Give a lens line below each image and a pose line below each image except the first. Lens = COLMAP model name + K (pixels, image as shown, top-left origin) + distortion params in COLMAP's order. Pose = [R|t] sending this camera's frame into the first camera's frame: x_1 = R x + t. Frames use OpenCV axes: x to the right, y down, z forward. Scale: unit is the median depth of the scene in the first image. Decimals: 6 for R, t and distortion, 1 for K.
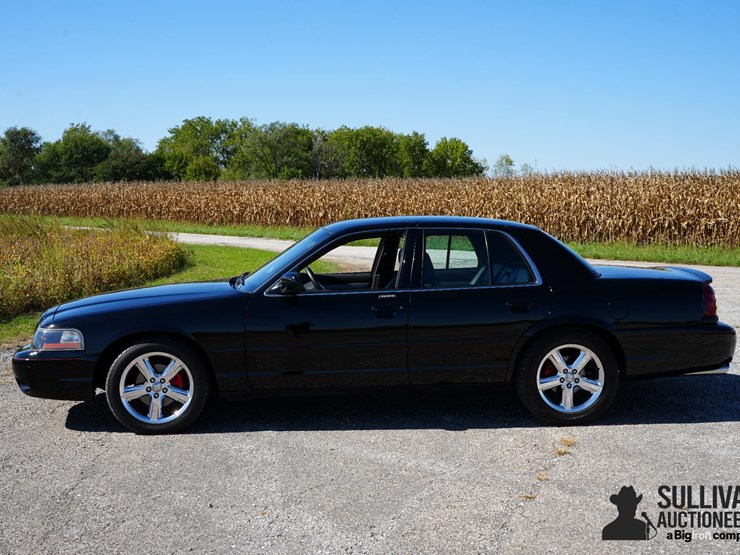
lens RADIAL K [[961.1, 0, 373.9], [0, 961.1, 290.8], [0, 0, 1]] dist [0.129461, 0.125602]
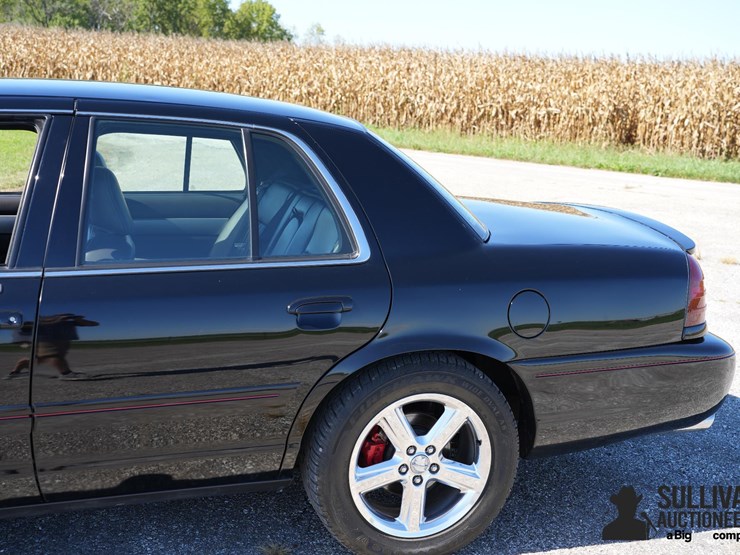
lens RADIAL K [[961.1, 0, 373.9], [0, 961.1, 290.8], [0, 0, 1]] dist [0.129461, 0.125602]
pose [[0.980005, 0.012273, 0.198594, 0.019863], [-0.037539, 0.991576, 0.123965, -0.010469], [-0.195399, -0.128941, 0.972211, 0.126798]]
